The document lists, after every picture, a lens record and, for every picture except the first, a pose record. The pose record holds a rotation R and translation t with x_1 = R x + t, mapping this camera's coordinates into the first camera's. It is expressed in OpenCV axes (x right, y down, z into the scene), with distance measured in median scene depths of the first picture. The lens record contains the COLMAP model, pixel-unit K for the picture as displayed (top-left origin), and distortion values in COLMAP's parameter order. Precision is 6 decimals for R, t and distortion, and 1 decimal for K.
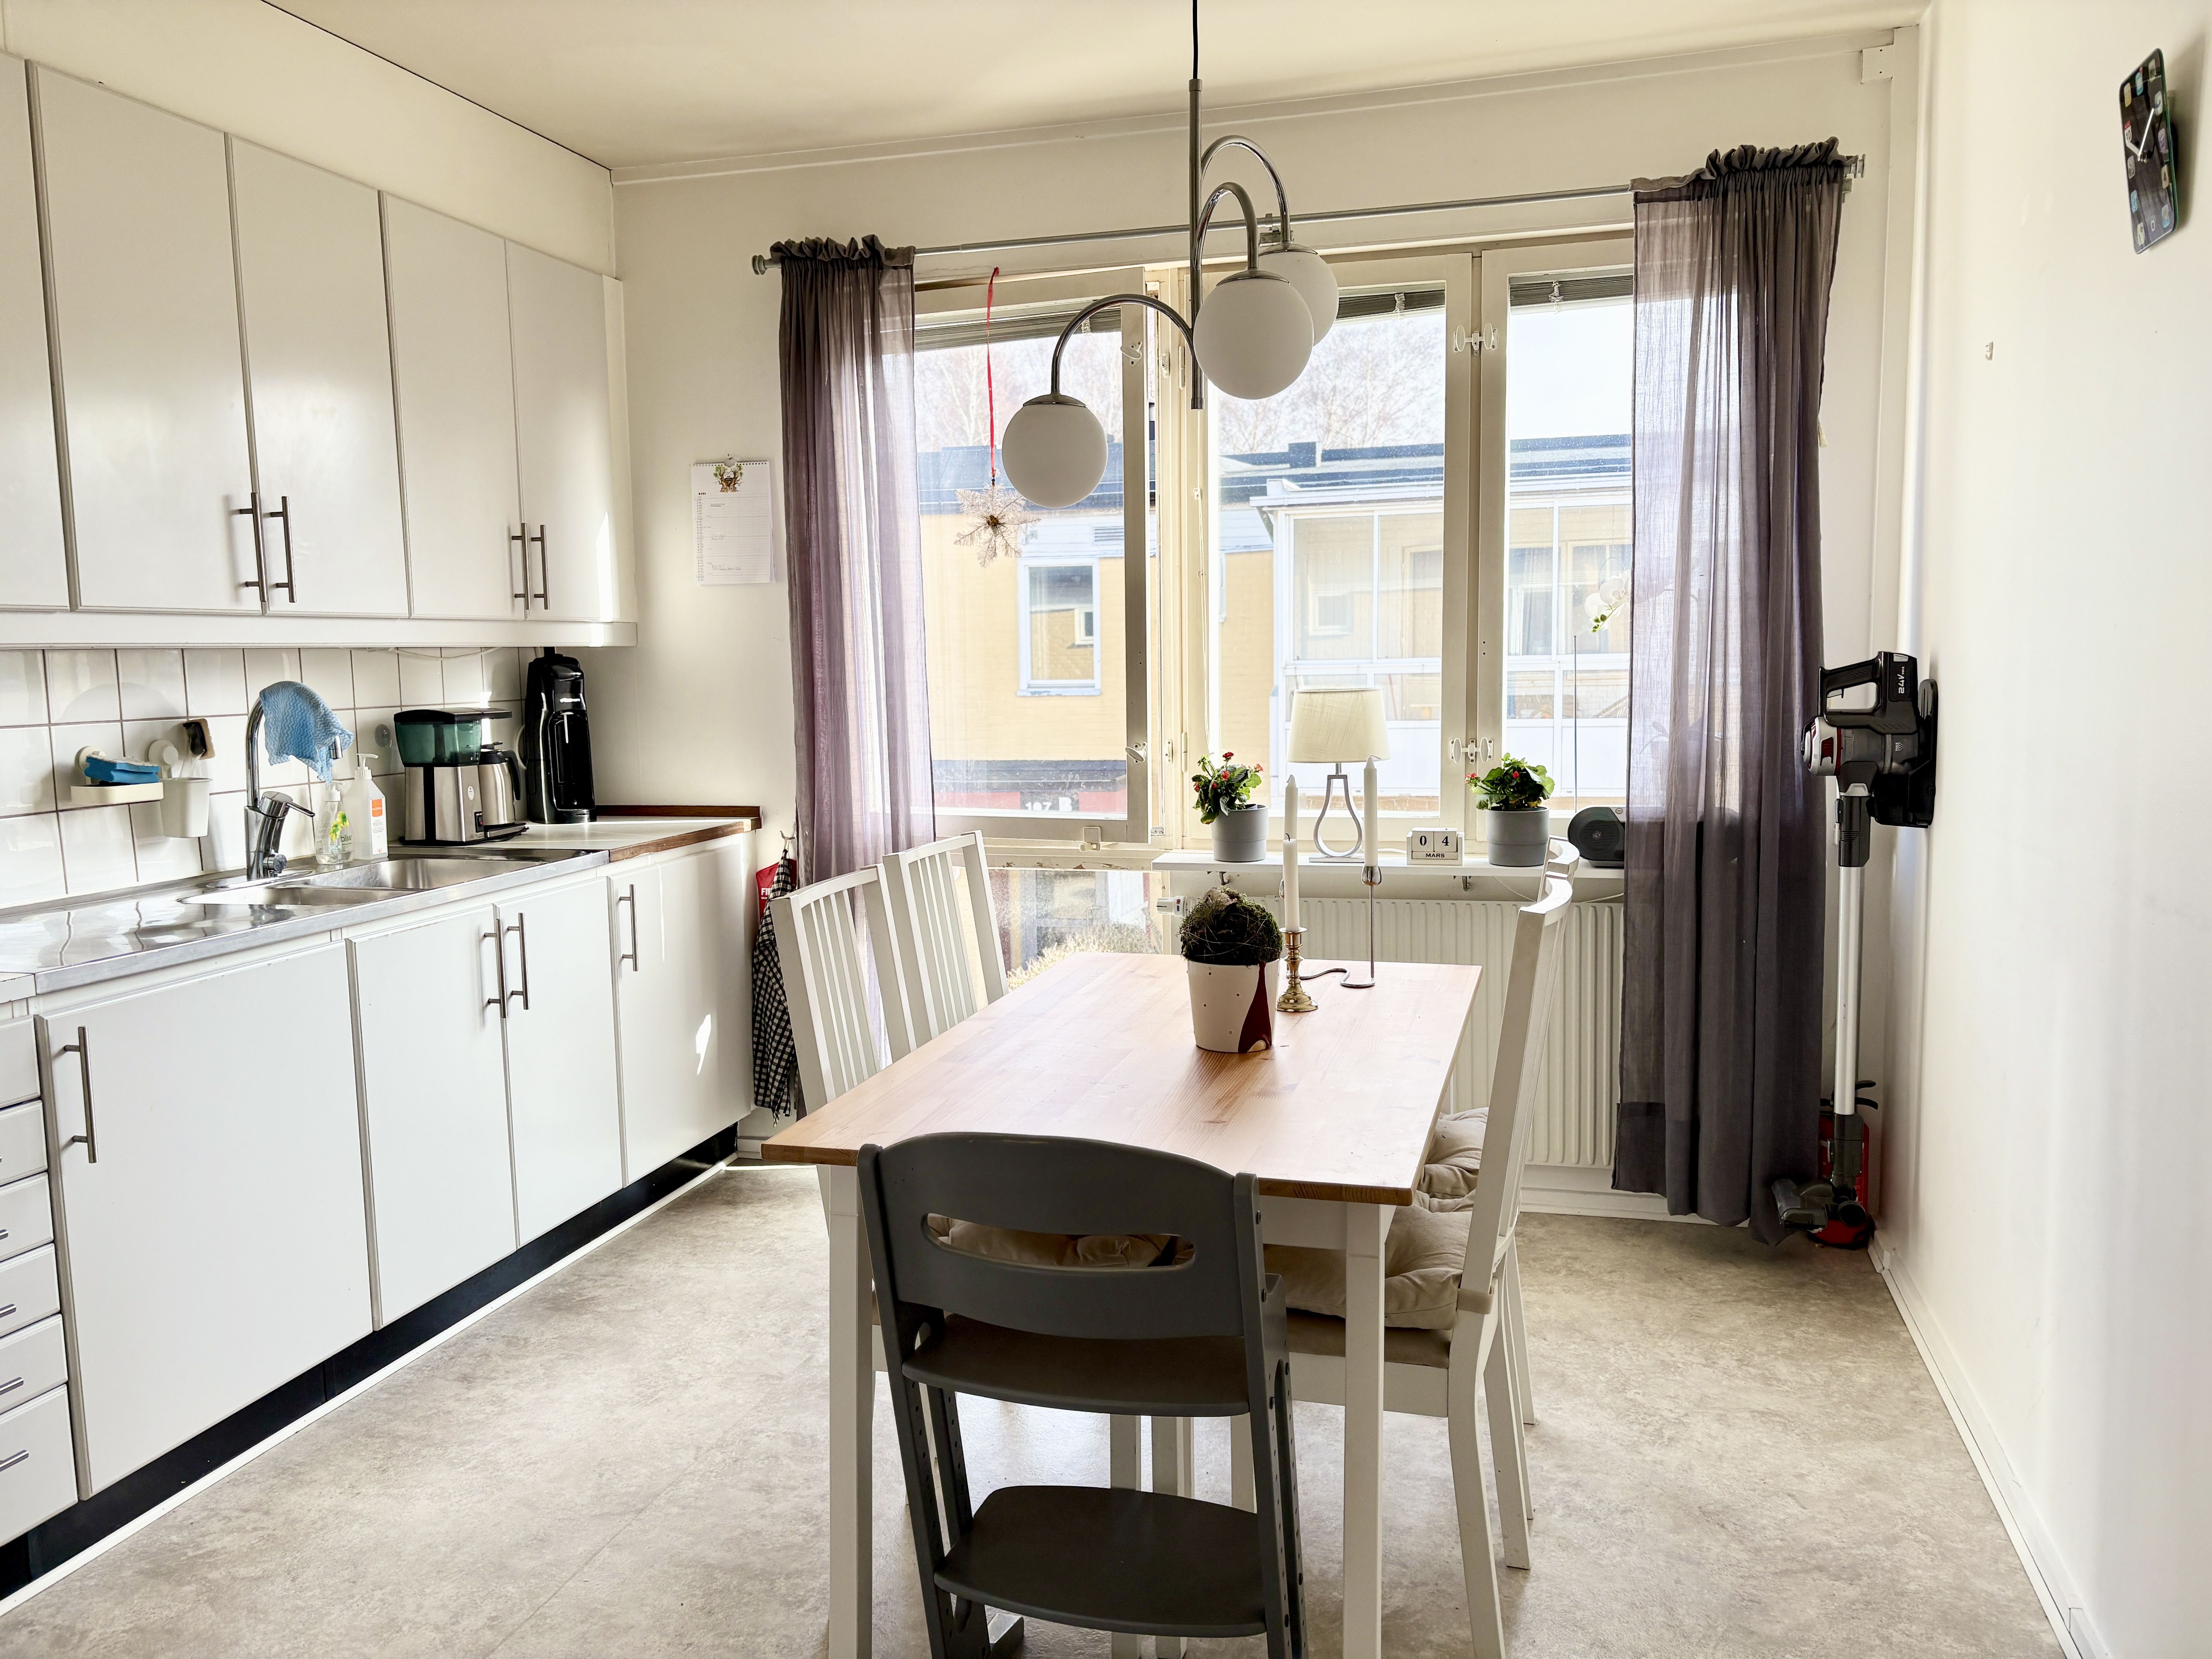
lens RADIAL K [[1669.8, 0, 1104.6], [0, 1669.8, 825.4], [0, 0, 1]] dist [0.029325, -0.014813]
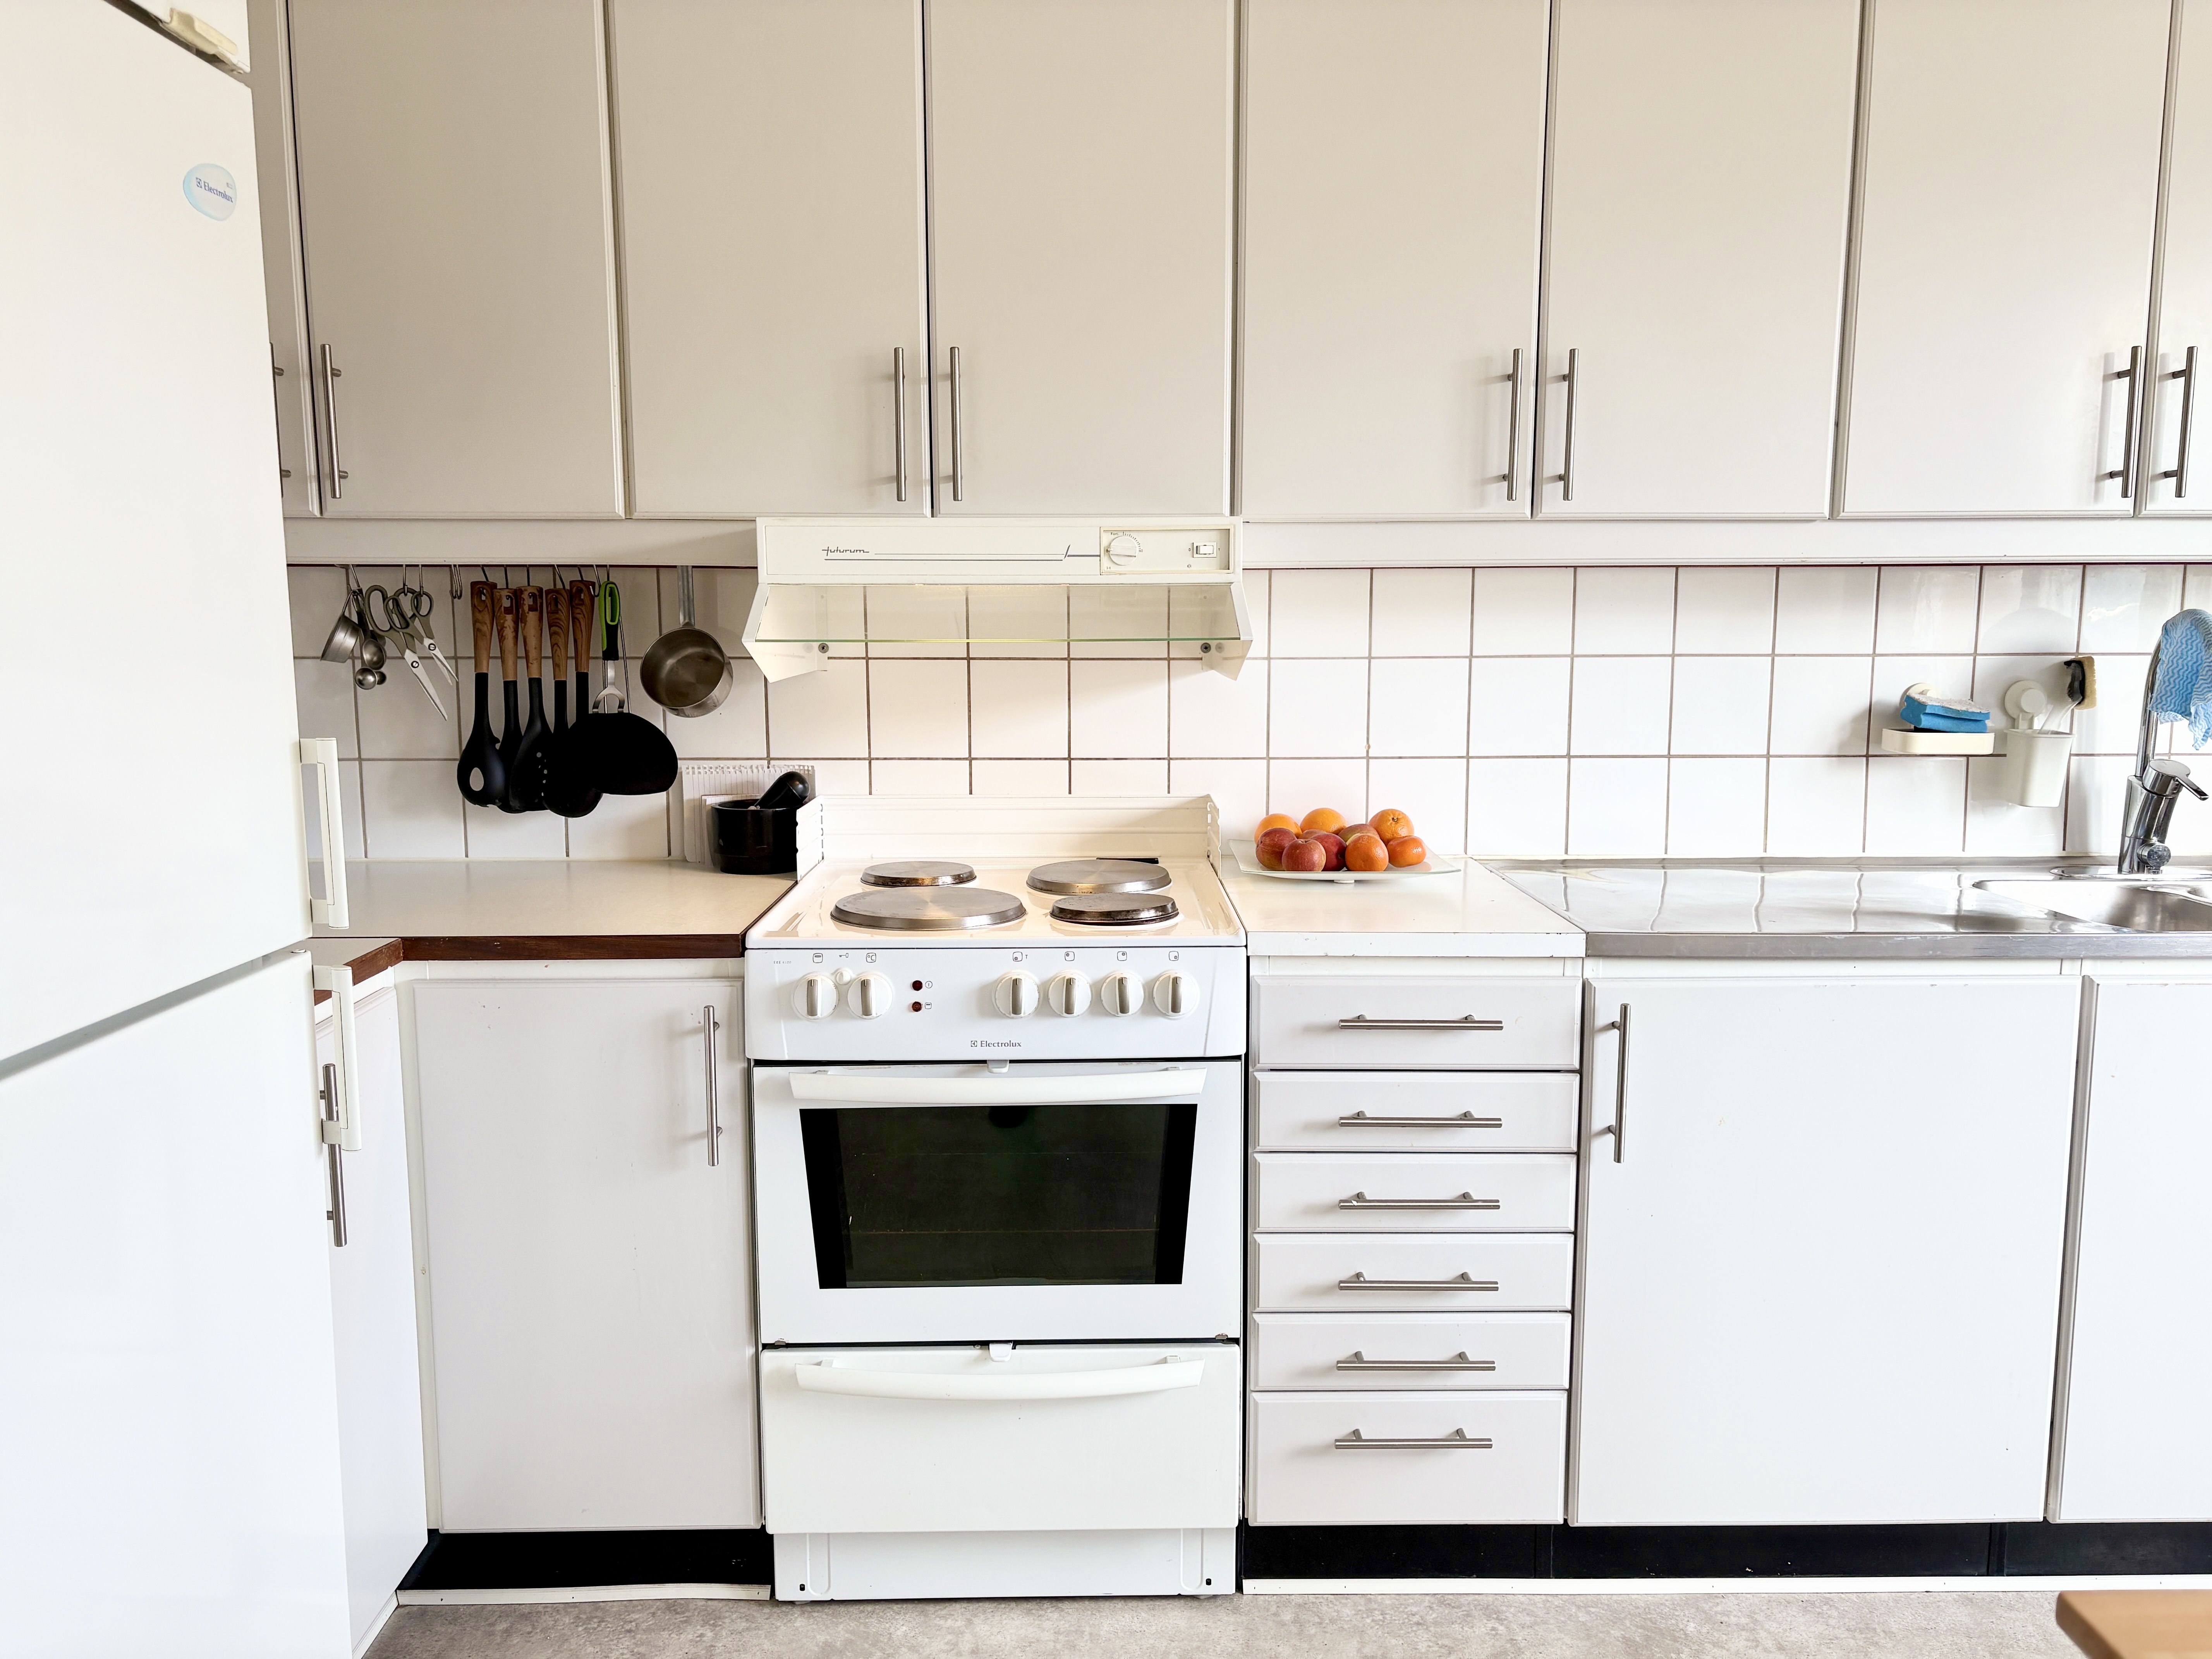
lens RADIAL K [[1669.8, 0, 1098.1], [0, 1669.8, 824.9], [0, 0, 1]] dist [0.029325, -0.014813]
pose [[0.278557, 0.141276, -0.949972, 0.085874], [-0.101949, 0.987883, 0.117020, -0.032342], [0.954993, 0.064252, 0.289584, 0.359271]]
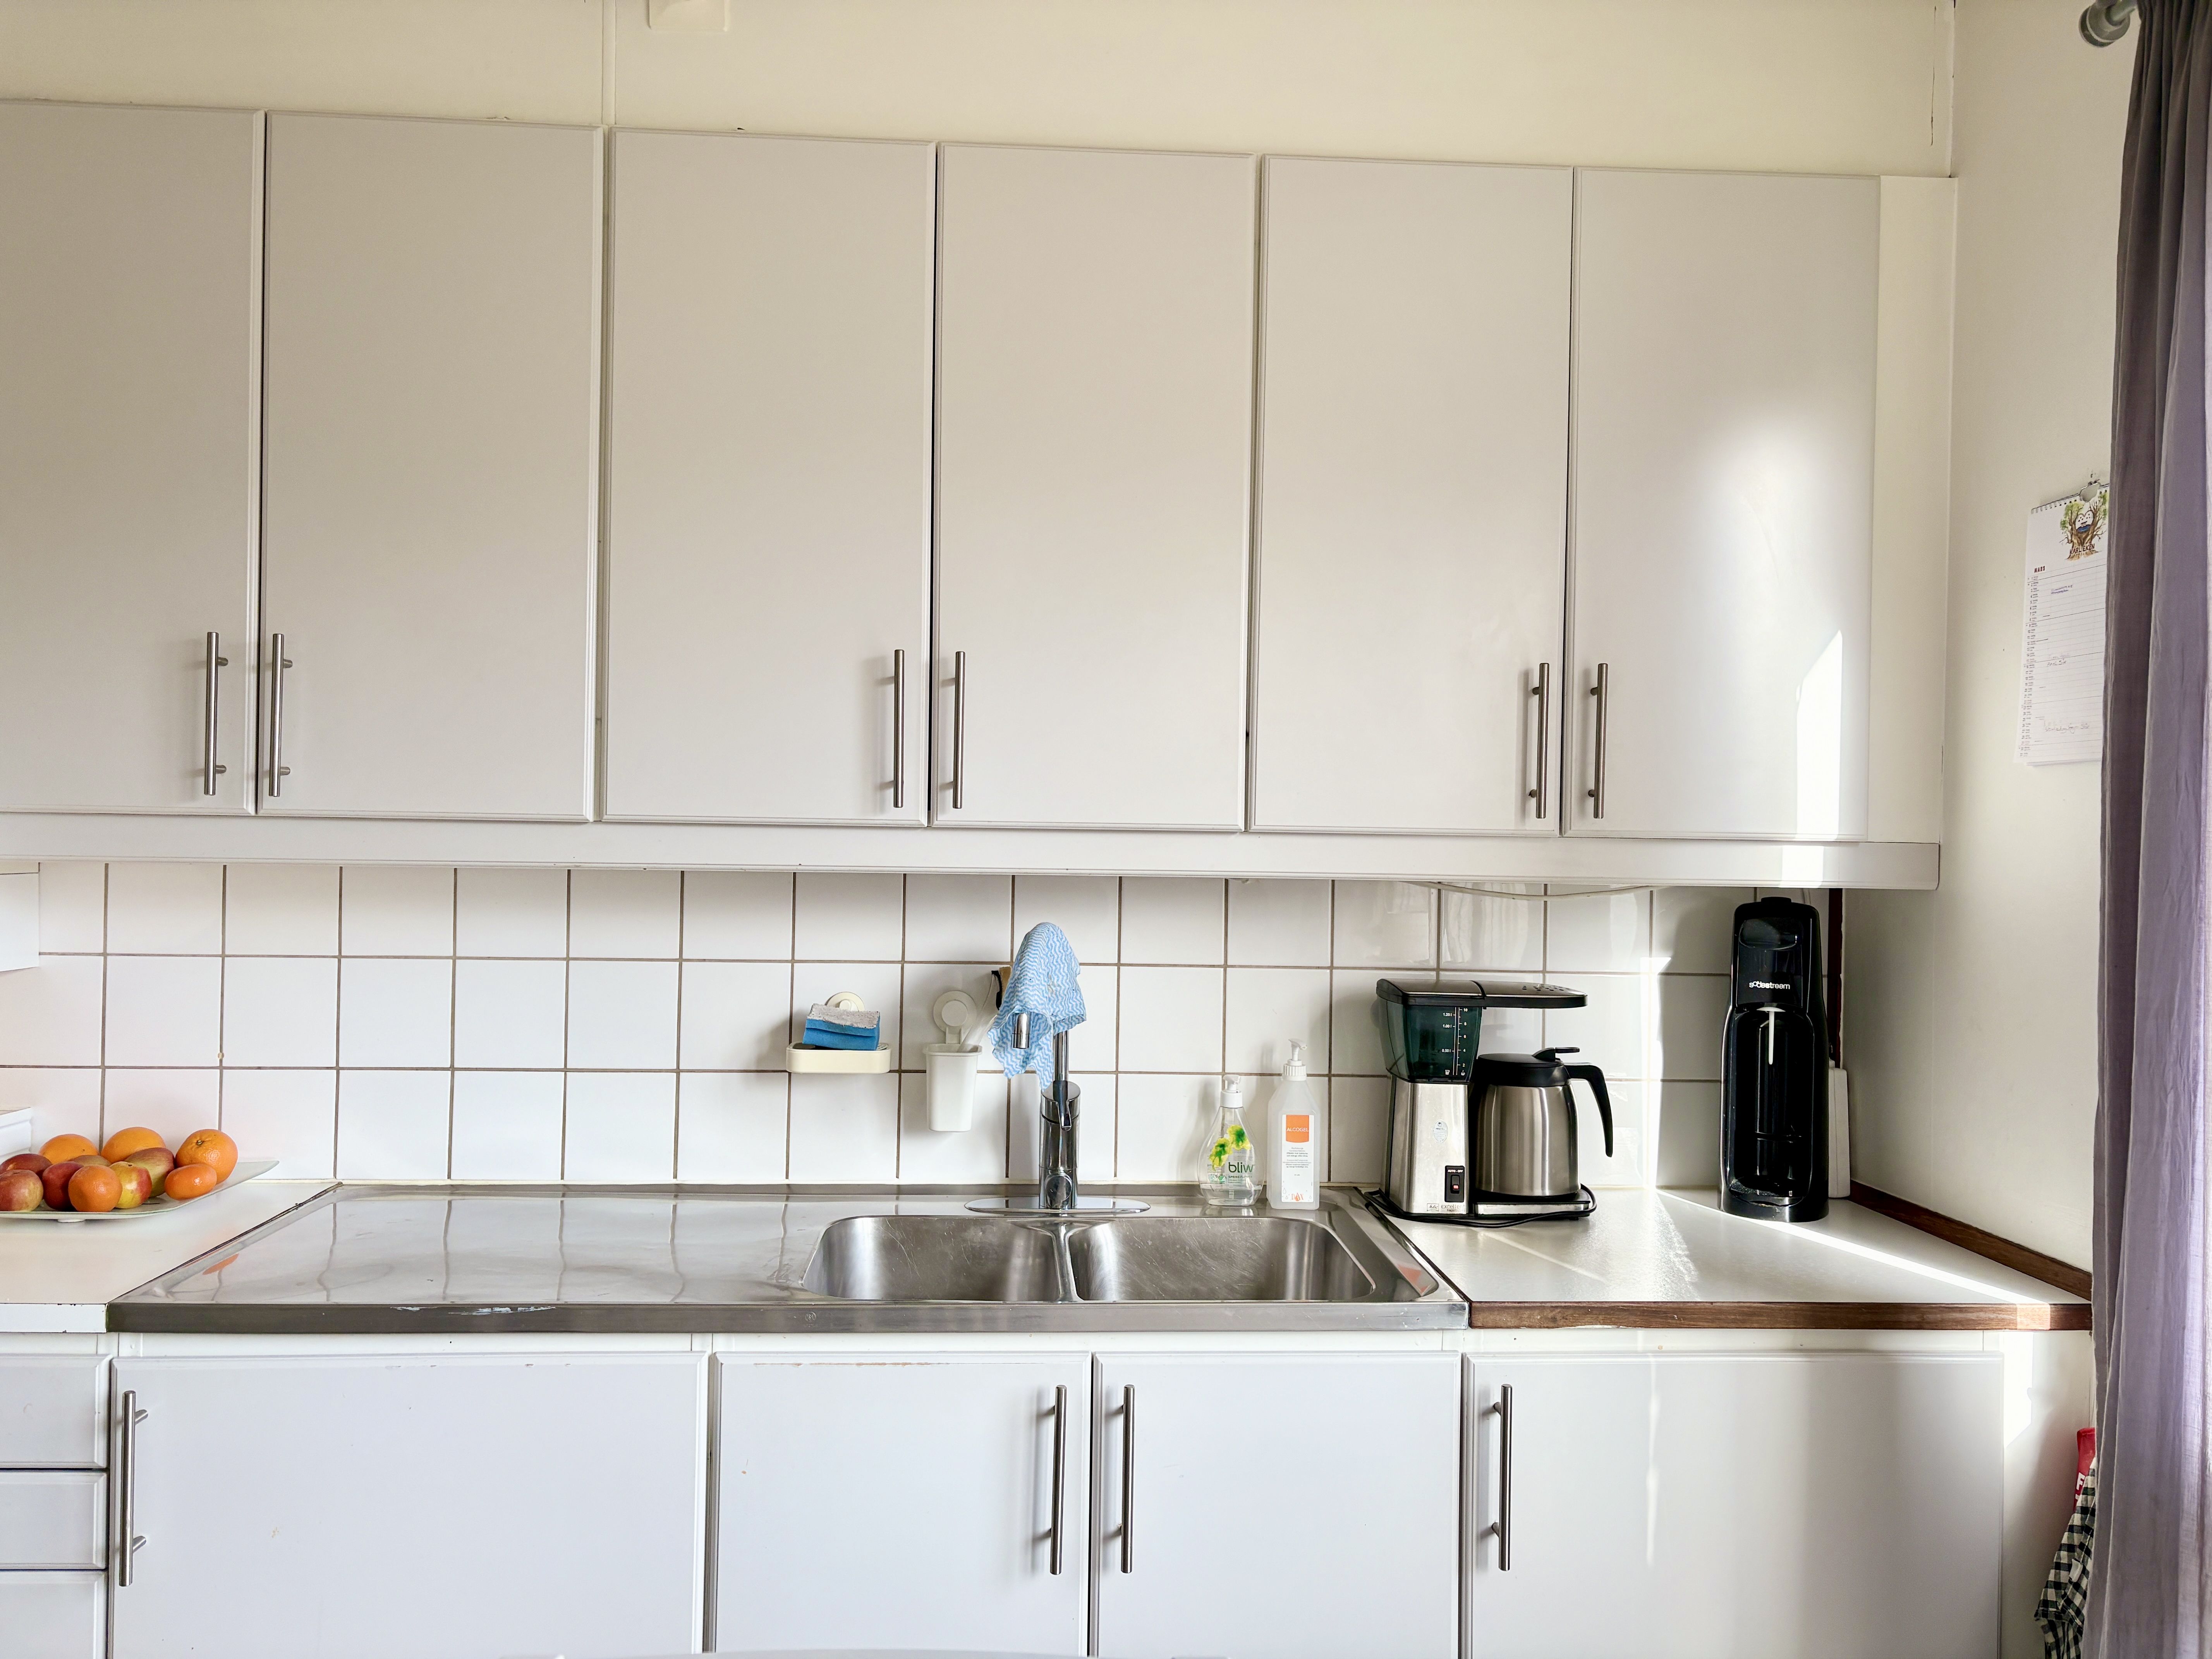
lens RADIAL K [[1669.8, 0, 1113.2], [0, 1669.8, 831.1], [0, 0, 1]] dist [0.029325, -0.014813]
pose [[0.323944, 0.018432, -0.945897, 0.158049], [-0.120079, 0.992525, -0.021783, -0.115455], [0.938425, 0.120638, 0.323736, 0.833735]]
